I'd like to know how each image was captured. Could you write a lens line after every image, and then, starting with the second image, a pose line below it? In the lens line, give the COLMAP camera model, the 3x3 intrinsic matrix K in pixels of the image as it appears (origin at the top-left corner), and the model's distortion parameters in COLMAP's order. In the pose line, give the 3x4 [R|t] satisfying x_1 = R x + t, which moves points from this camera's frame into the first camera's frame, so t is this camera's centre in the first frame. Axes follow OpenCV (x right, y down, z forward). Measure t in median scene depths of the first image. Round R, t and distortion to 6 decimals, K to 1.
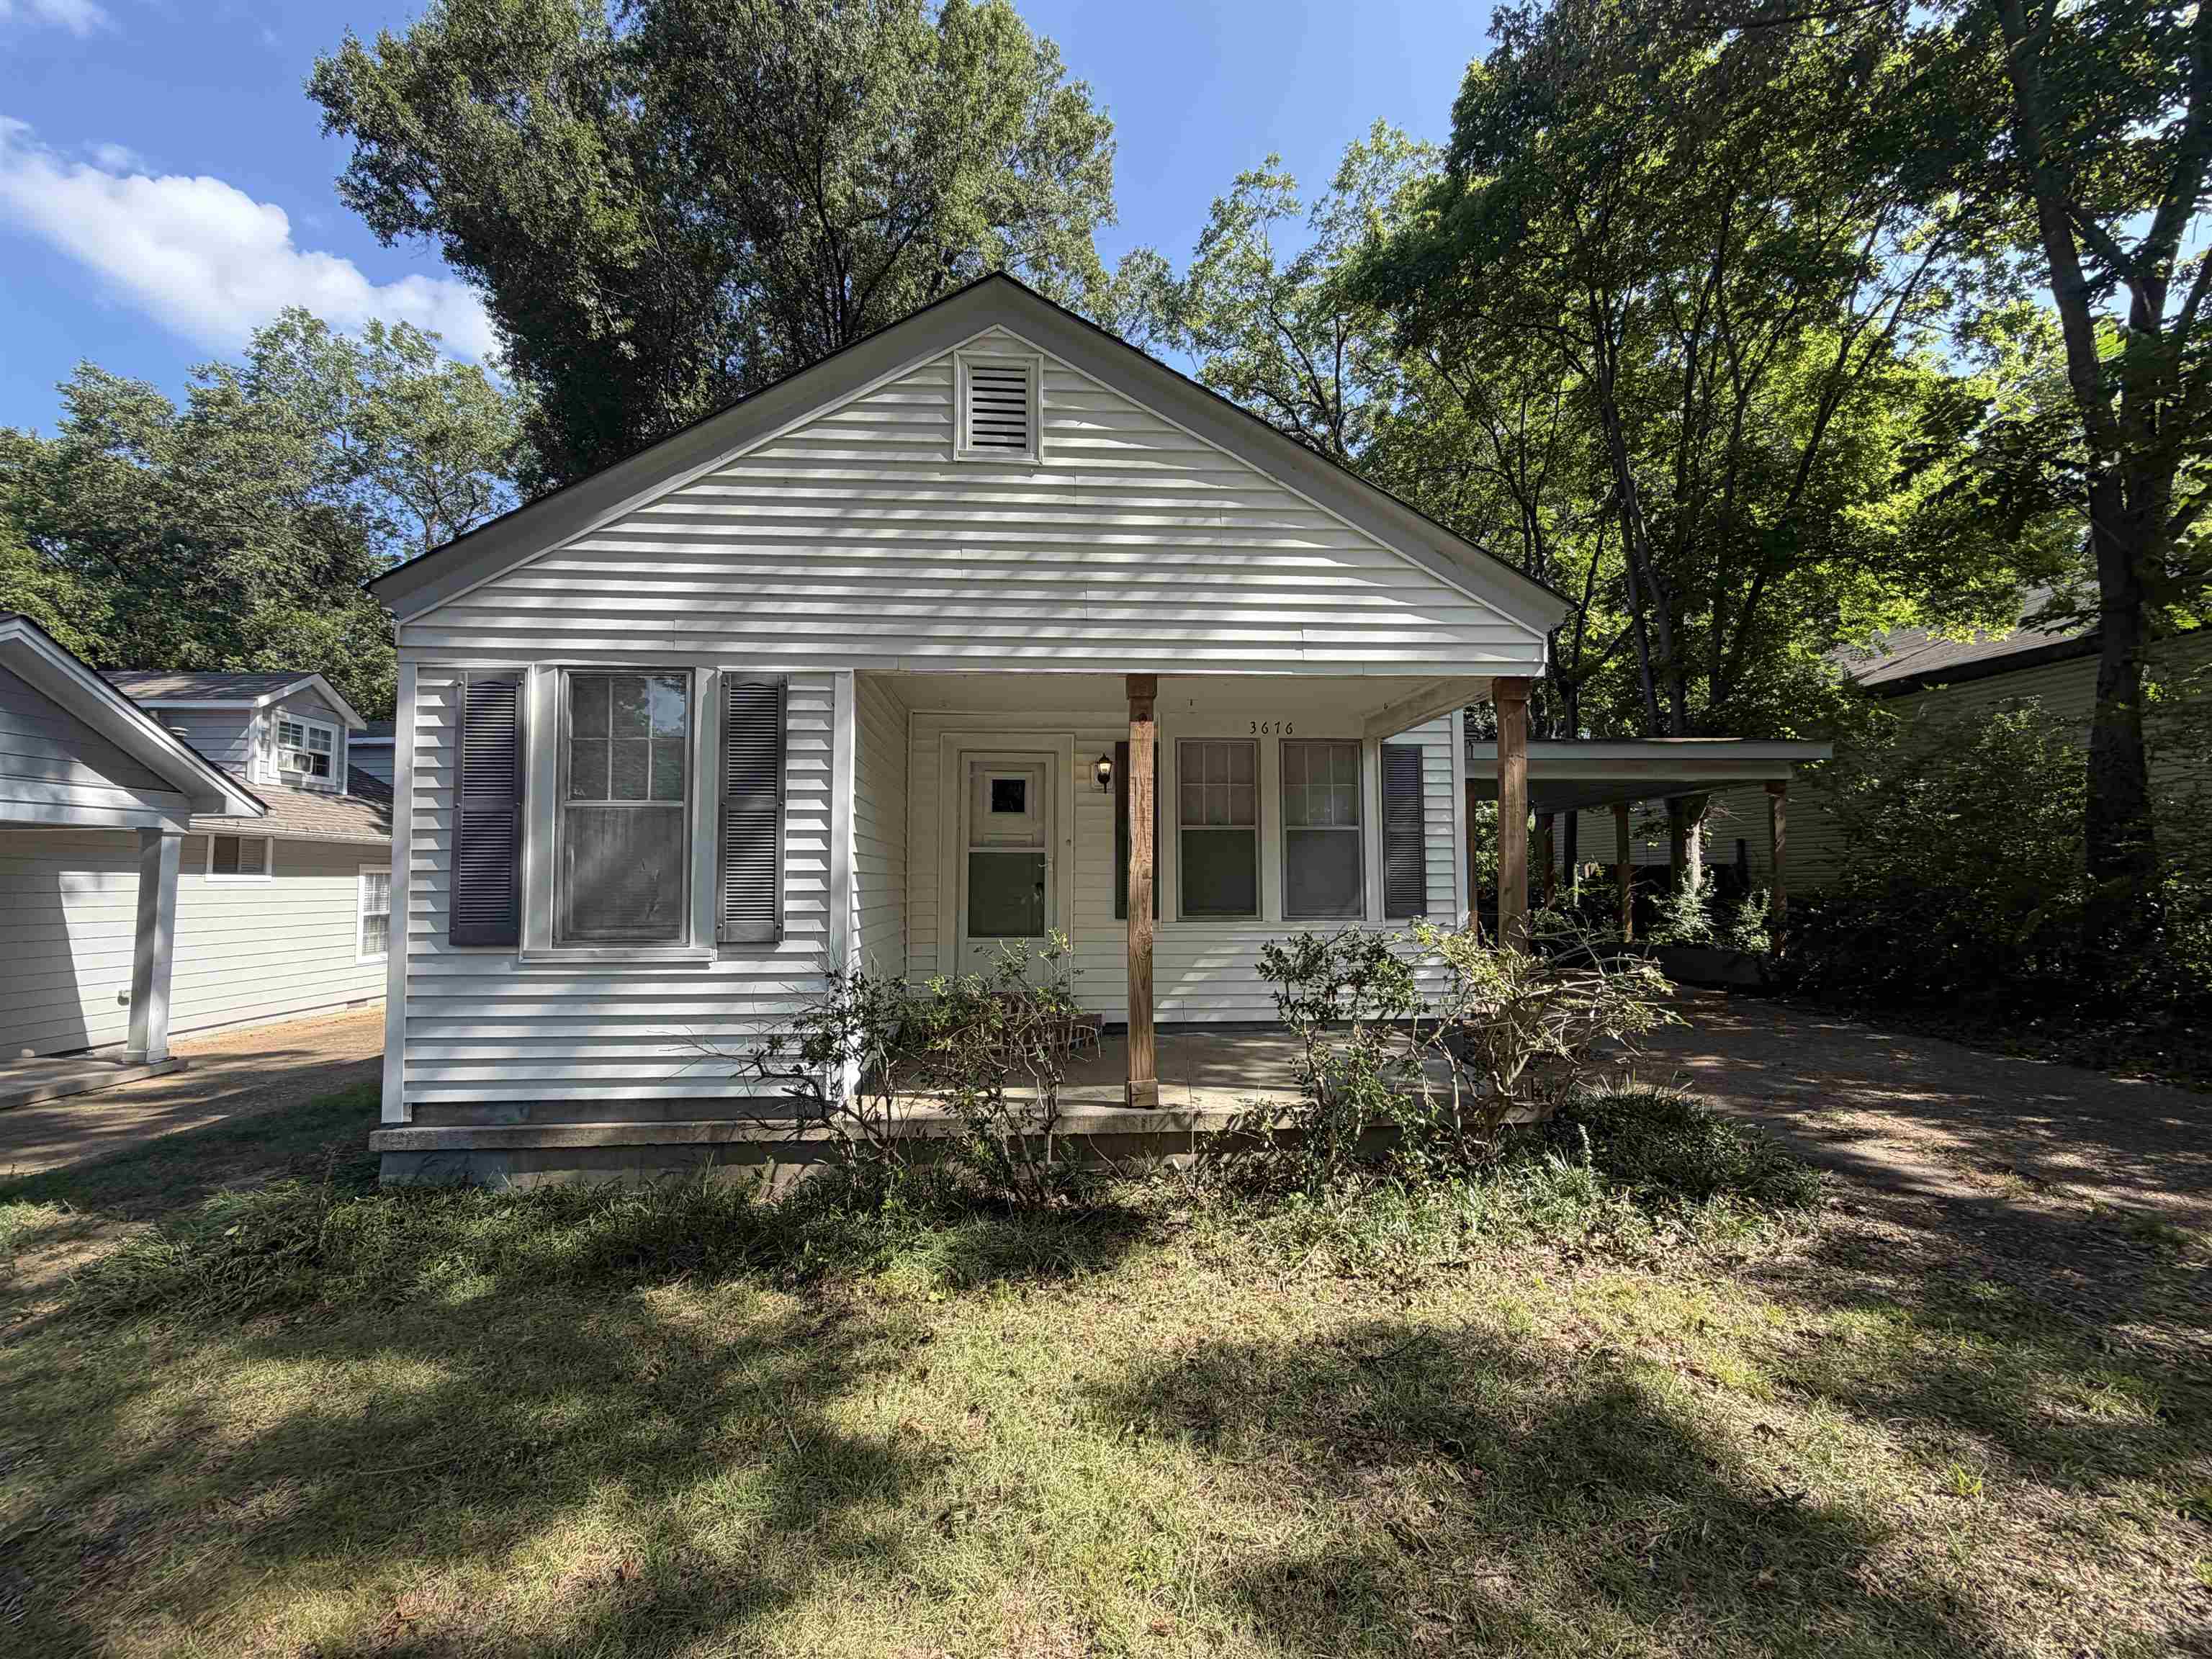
lens RADIAL K [[884.1, 0, 1104.1], [0, 884.1, 830.8], [0, 0, 1]] dist [0.000703, -0.000759]
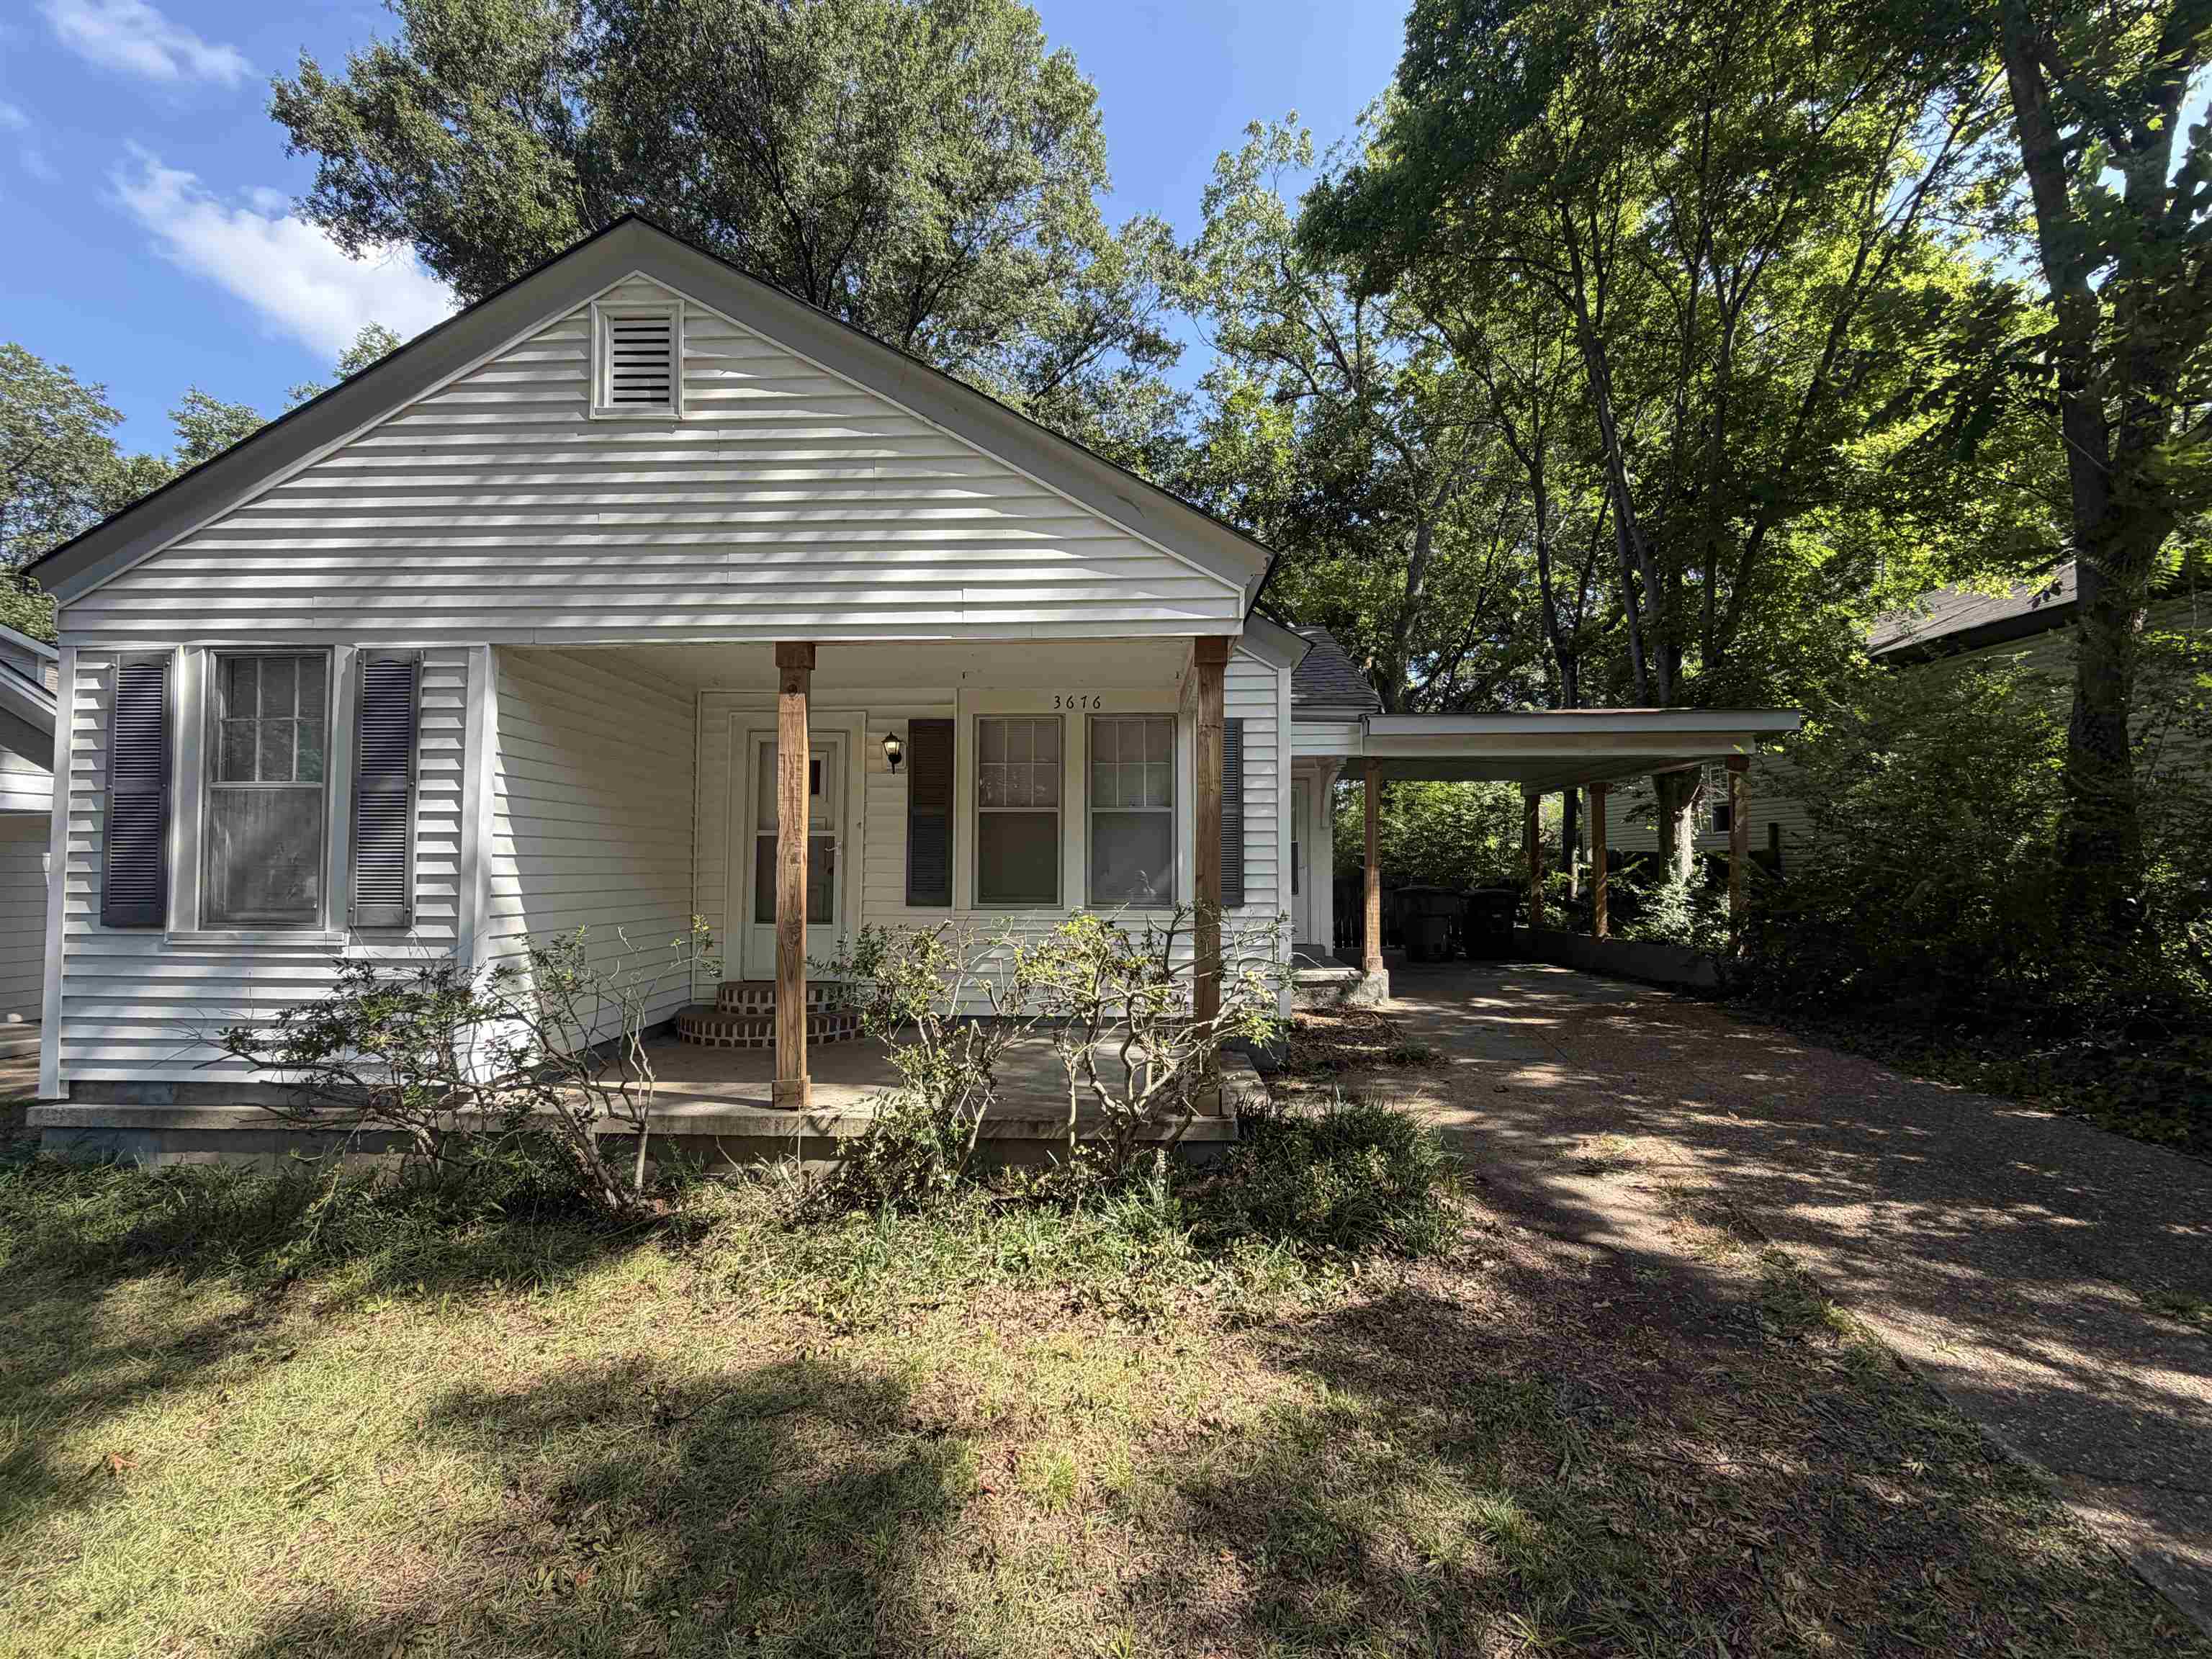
lens RADIAL K [[884.1, 0, 1109.0], [0, 884.1, 831.3], [0, 0, 1]] dist [0.000703, -0.000759]
pose [[0.994071, 0.000079, -0.108730, 0.480003], [0.001676, 0.999870, 0.016043, 0.006391], [0.108717, -0.016130, 0.993942, 0.114939]]
